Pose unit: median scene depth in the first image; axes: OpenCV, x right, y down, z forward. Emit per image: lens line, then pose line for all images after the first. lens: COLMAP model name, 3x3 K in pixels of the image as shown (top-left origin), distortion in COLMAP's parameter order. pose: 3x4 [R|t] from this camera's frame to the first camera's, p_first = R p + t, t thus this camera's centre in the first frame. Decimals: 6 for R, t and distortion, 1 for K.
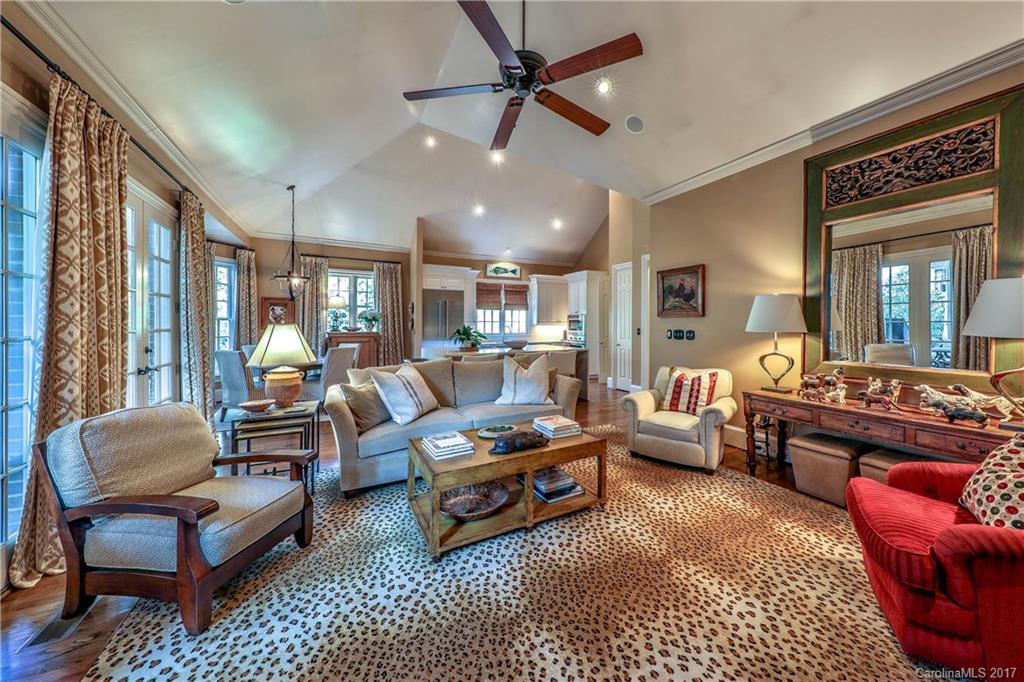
lens RADIAL K [[351.2, 0, 514.9], [0, 351.2, 326.8], [0, 0, 1]] dist [0.001446, 0.000025]
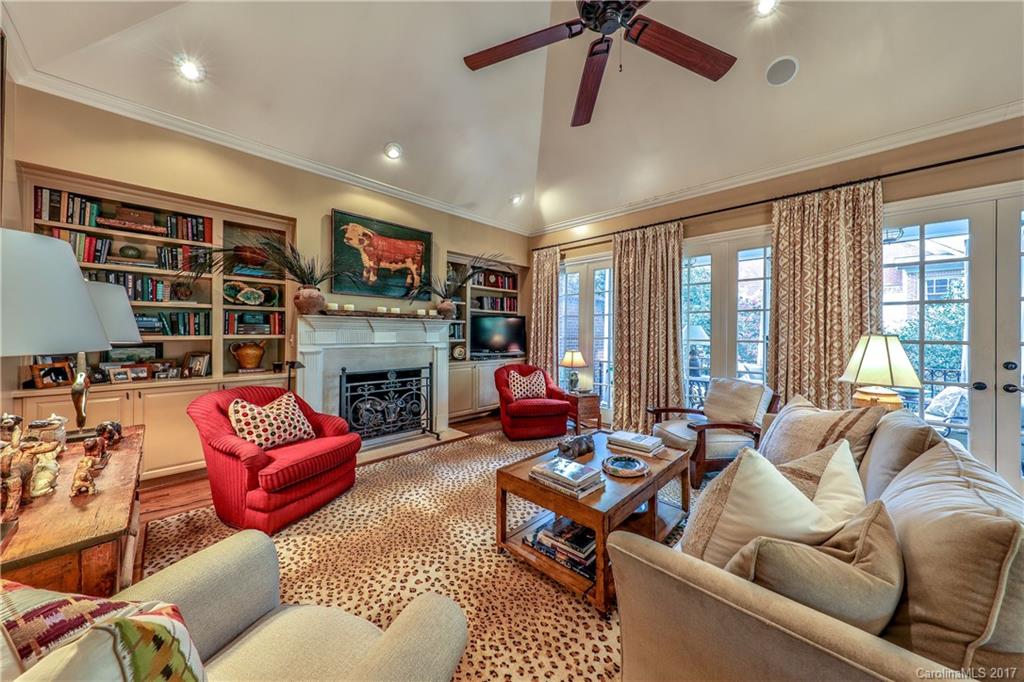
lens RADIAL K [[351.2, 0, 514.9], [0, 351.2, 326.8], [0, 0, 1]] dist [0.001446, 0.000025]
pose [[-0.936094, -0.012288, -0.351535, 0.658130], [-0.013027, 0.999915, -0.000265, -0.025671], [0.351509, 0.004332, -0.936175, 2.283642]]
